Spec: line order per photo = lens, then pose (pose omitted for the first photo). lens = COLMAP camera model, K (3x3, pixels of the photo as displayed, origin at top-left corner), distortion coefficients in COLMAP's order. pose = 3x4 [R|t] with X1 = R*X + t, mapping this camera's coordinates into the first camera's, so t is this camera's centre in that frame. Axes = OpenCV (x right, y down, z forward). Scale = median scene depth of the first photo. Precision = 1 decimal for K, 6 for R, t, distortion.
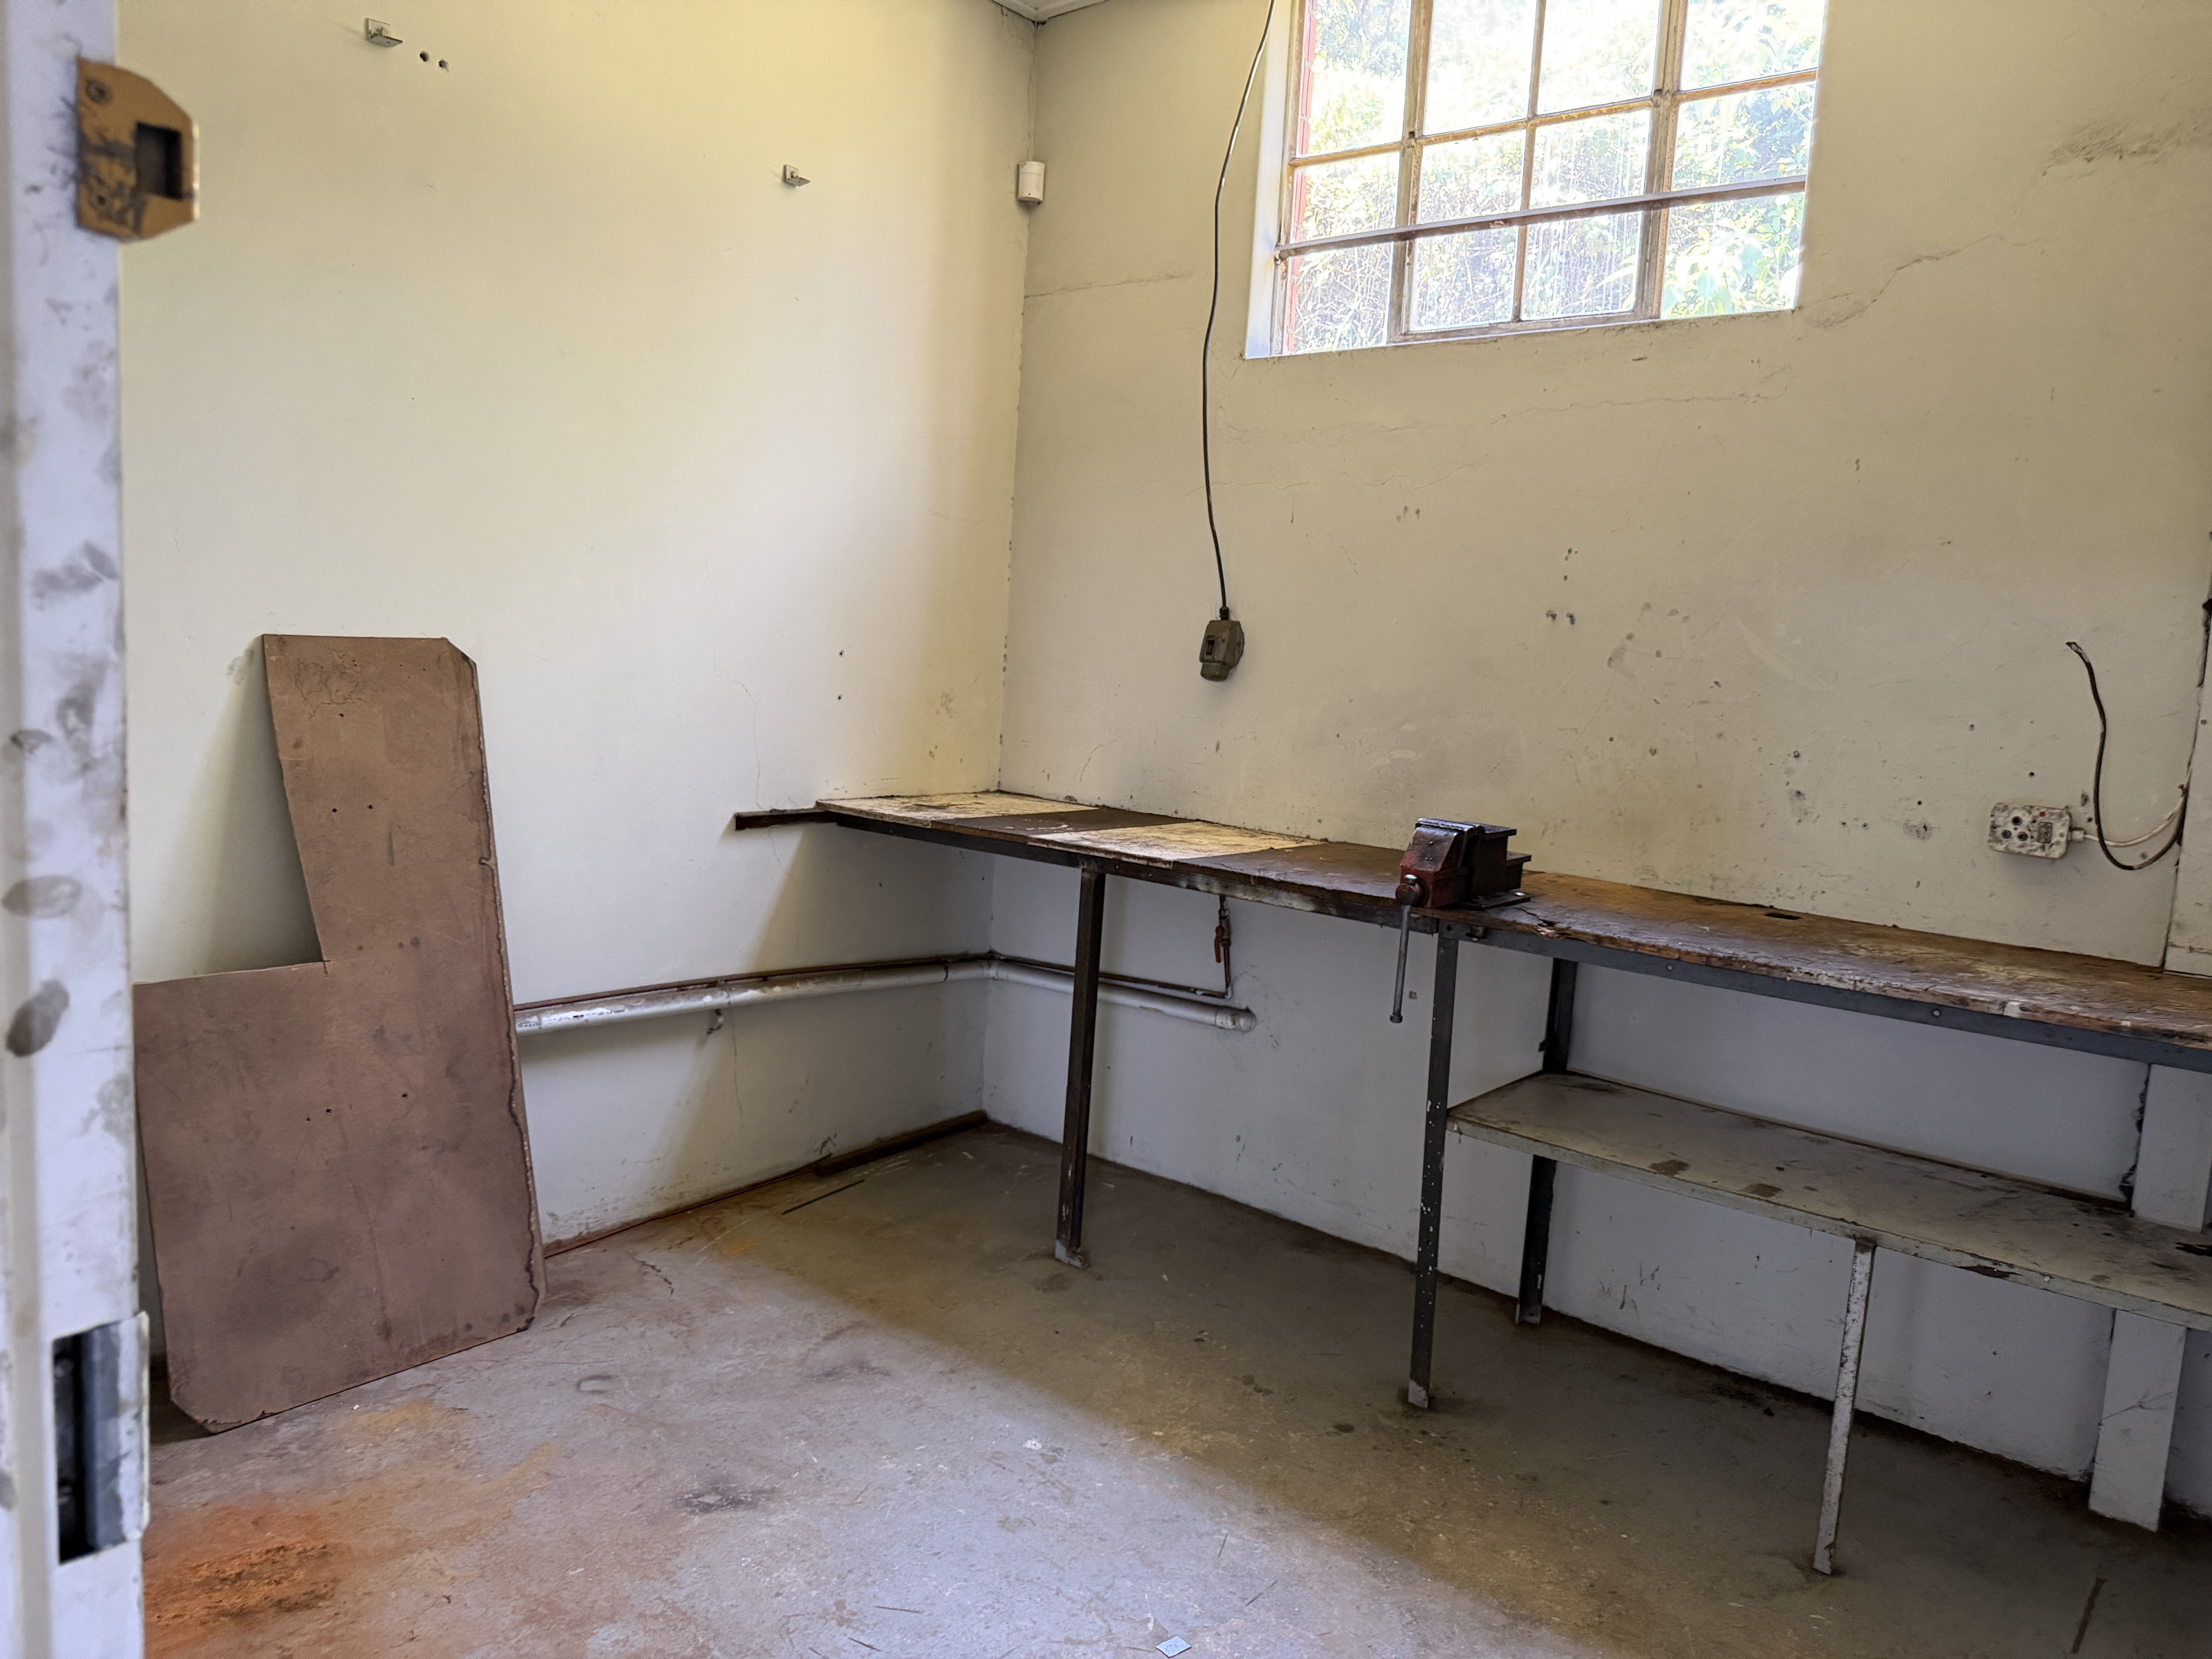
lens RADIAL K [[1574.2, 0, 1106.0], [0, 1574.2, 822.9], [0, 0, 1]] dist [0.034216, -0.037086]
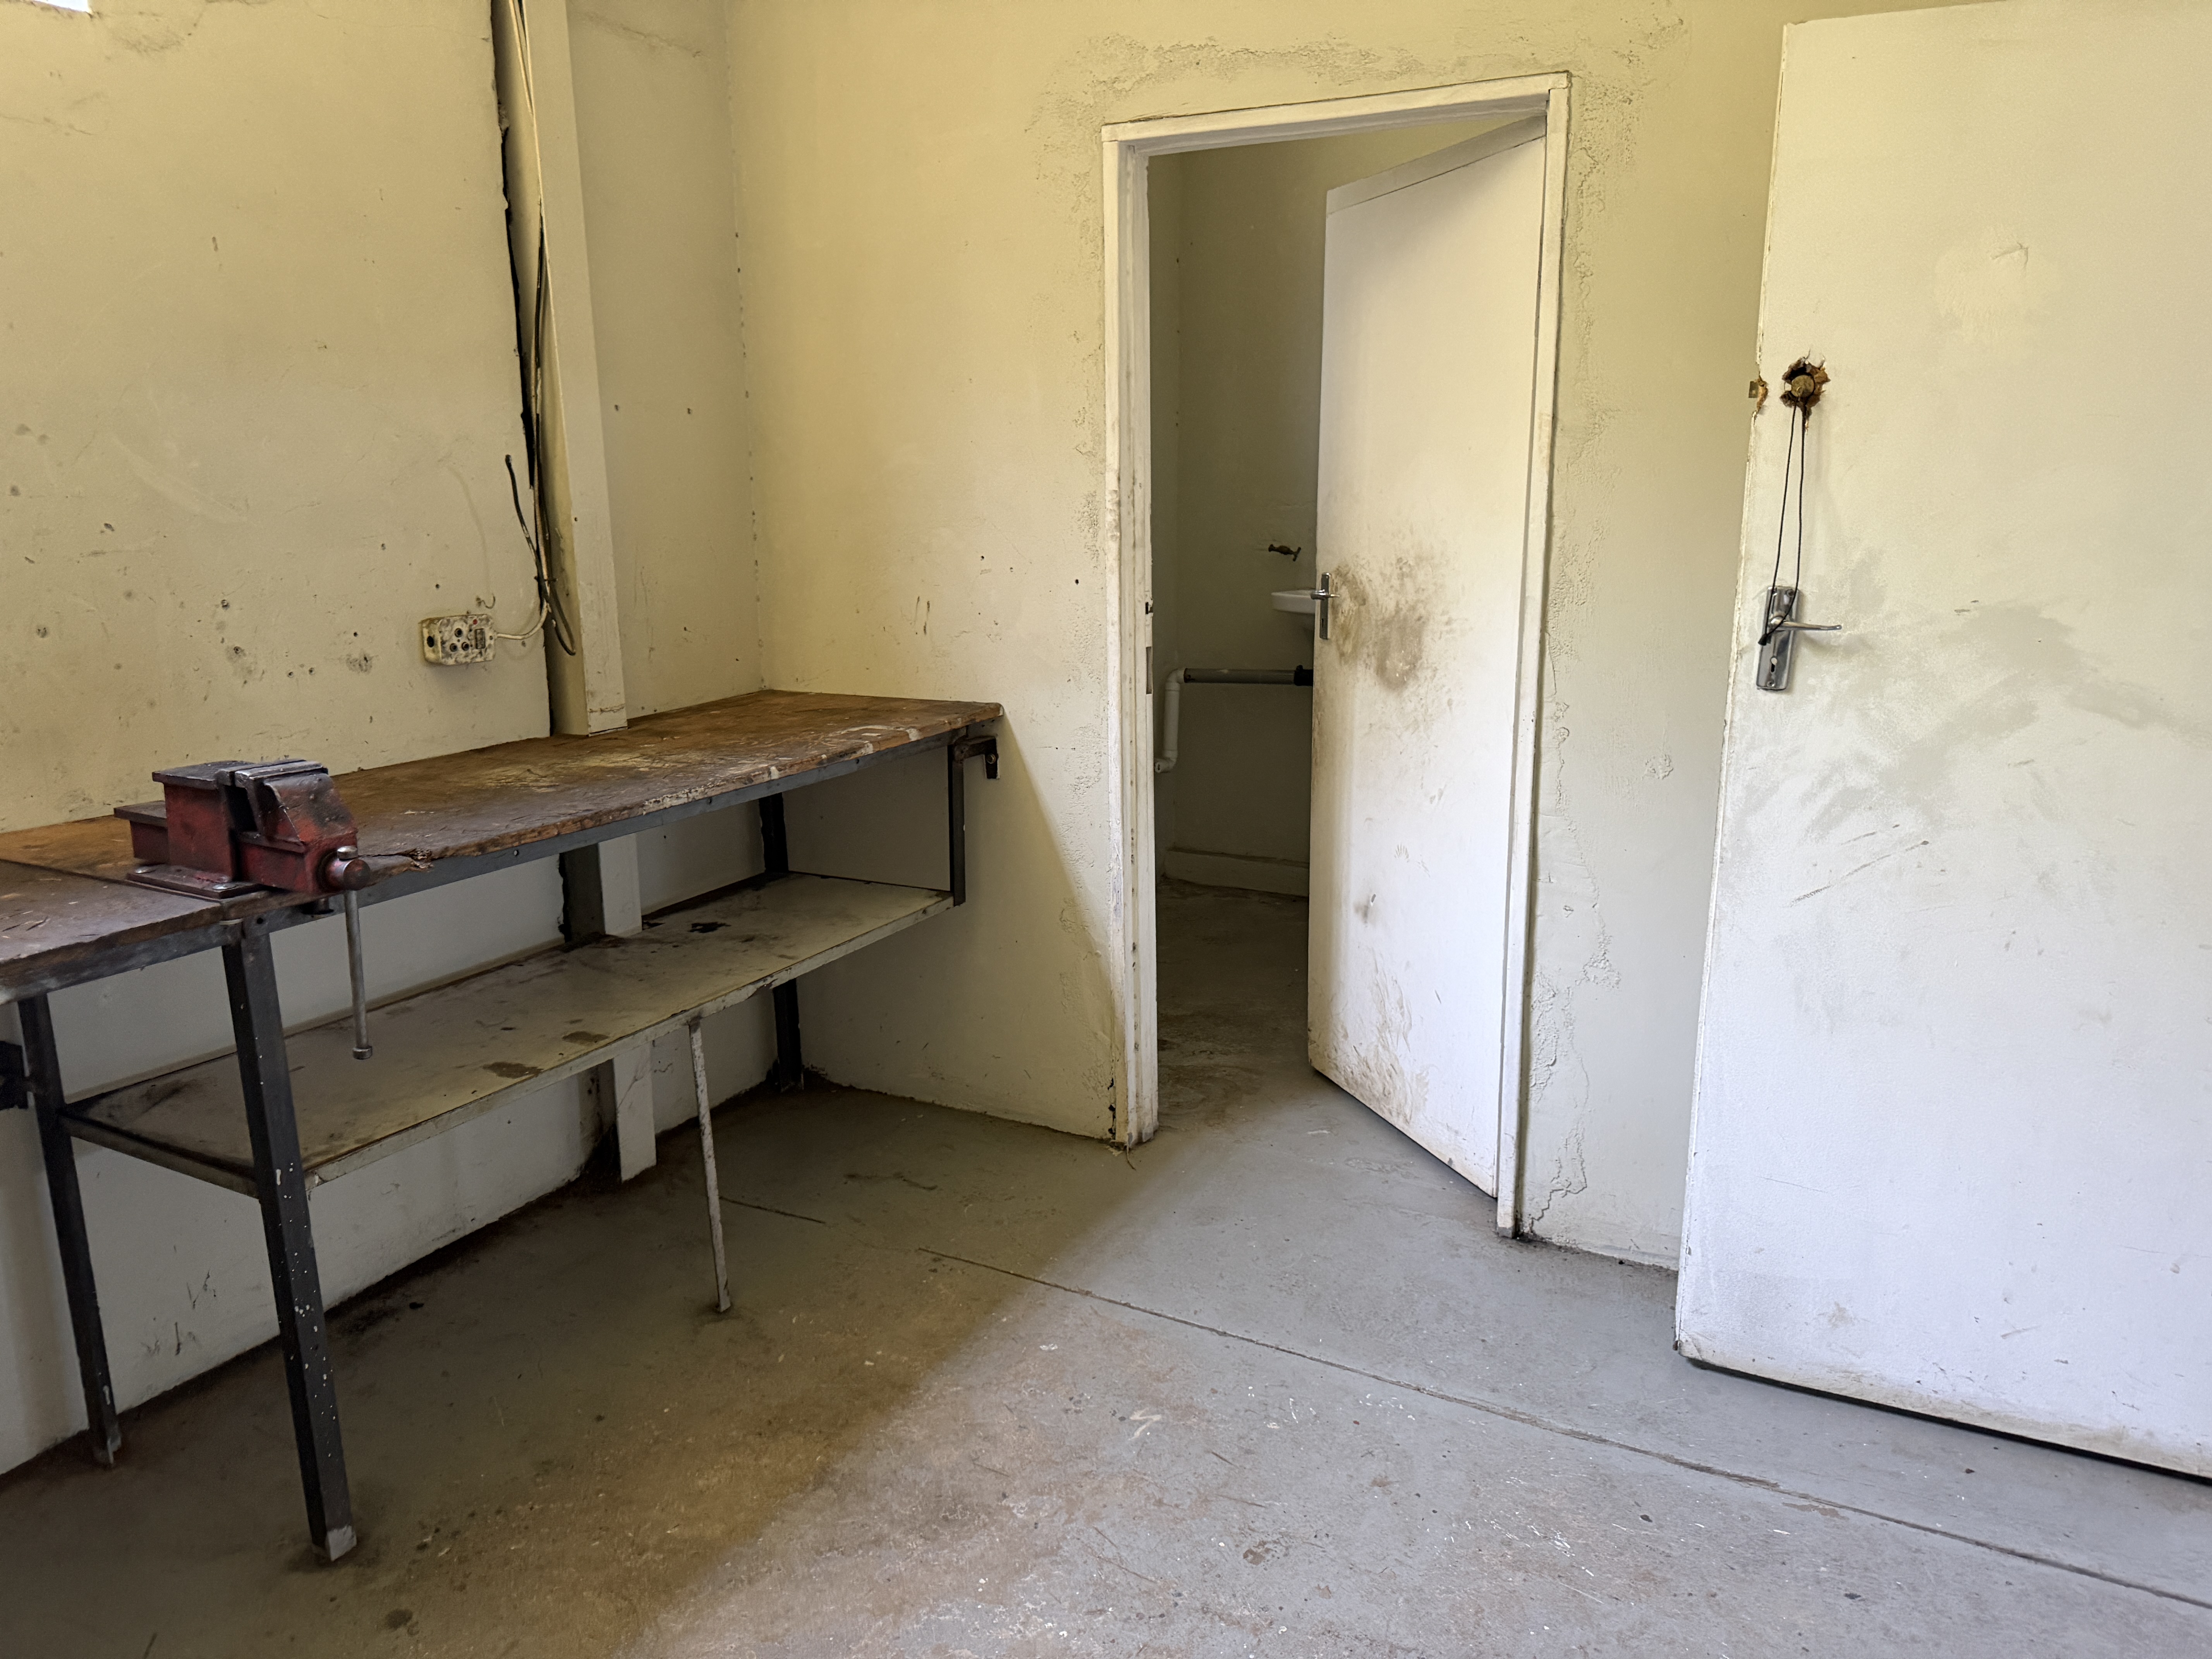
lens RADIAL K [[1574.2, 0, 1104.3], [0, 1574.2, 833.4], [0, 0, 1]] dist [0.034216, -0.037086]
pose [[-0.189279, -0.276867, 0.942082, -0.504389], [0.112417, 0.947007, 0.300901, -0.138965], [-0.975467, 0.162860, -0.148124, 0.761844]]
